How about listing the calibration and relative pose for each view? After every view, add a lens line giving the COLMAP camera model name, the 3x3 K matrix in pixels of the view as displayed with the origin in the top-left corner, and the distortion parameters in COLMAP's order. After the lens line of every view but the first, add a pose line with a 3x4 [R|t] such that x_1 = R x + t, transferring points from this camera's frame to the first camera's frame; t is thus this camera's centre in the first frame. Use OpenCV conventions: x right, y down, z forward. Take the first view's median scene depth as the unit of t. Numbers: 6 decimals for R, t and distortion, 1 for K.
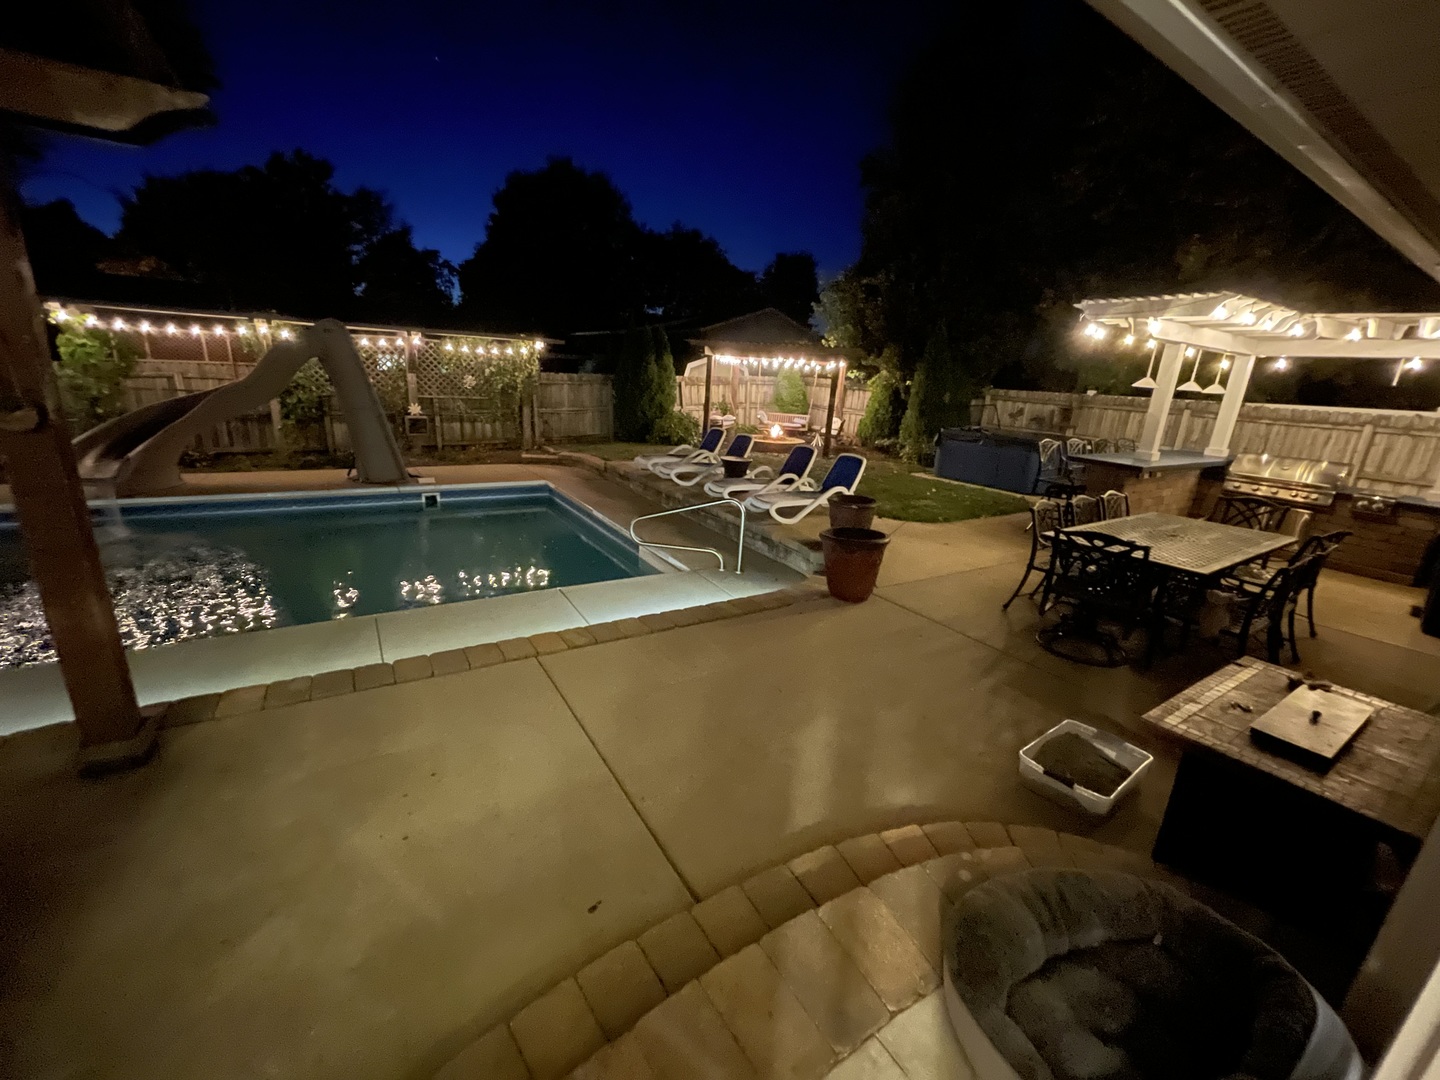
lens RADIAL K [[578.5, 0, 721.4], [0, 578.5, 541.3], [0, 0, 1]] dist [-0.000714, -0.000095]
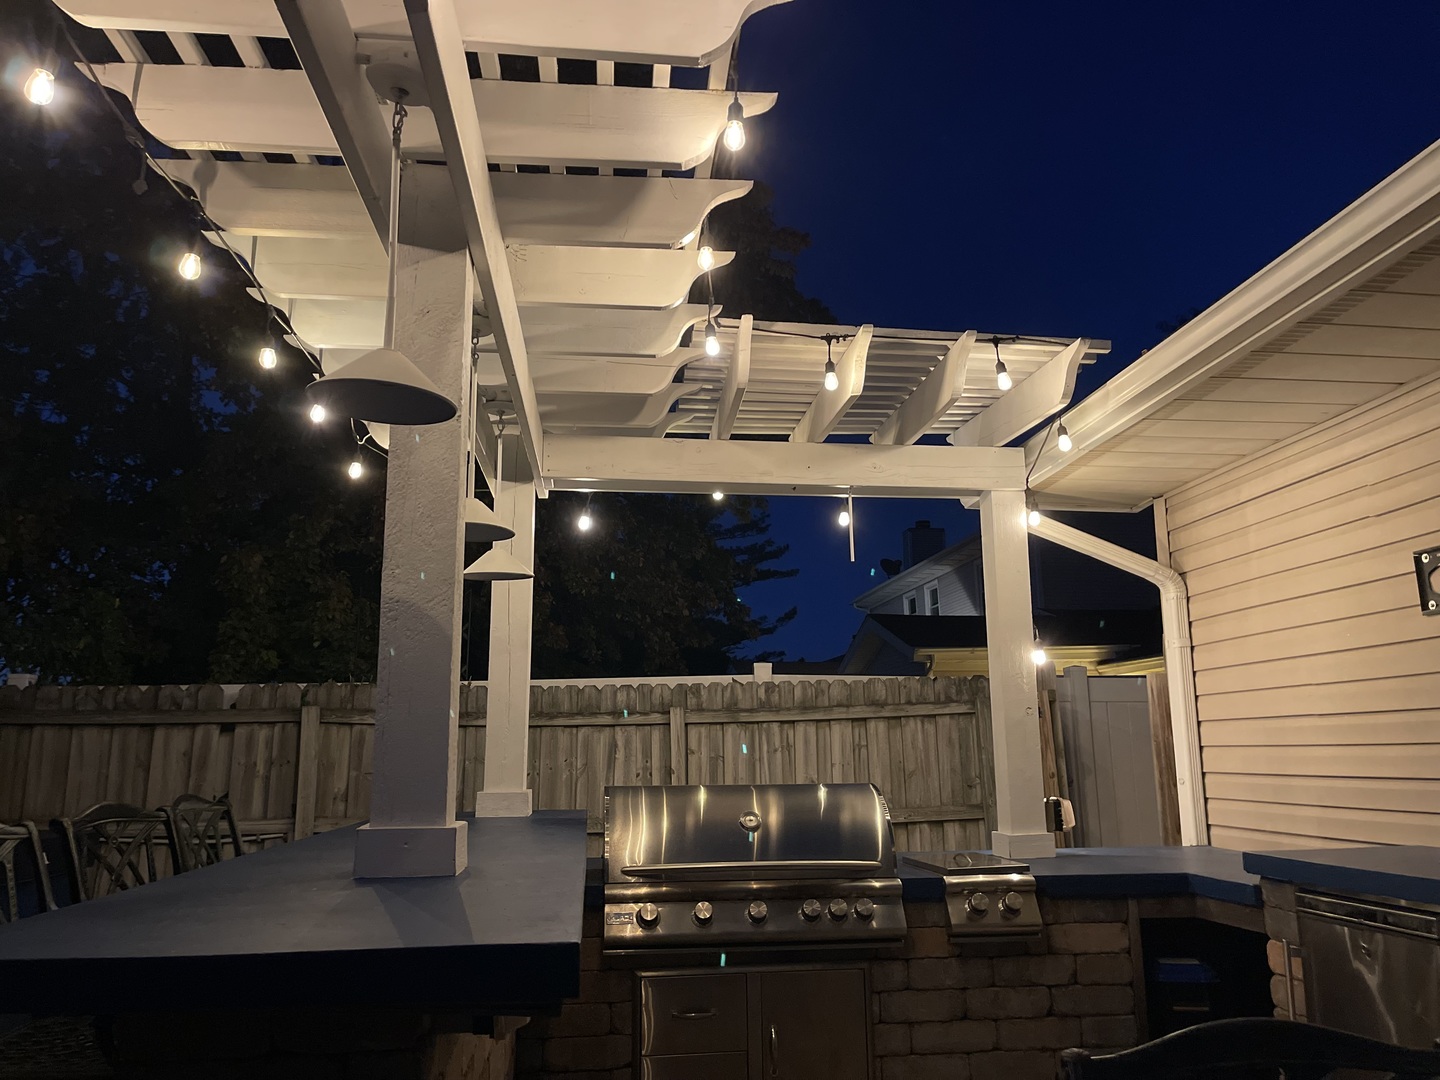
lens RADIAL K [[1095.6, 0, 721.0], [0, 1095.6, 537.4], [0, 0, 1]] dist [0.005171, 0.000268]
pose [[0.429659, 0.105552, 0.896801, 0.360622], [0.292040, 0.923527, -0.248615, -0.099595], [-0.854462, 0.368722, 0.365977, 0.589739]]
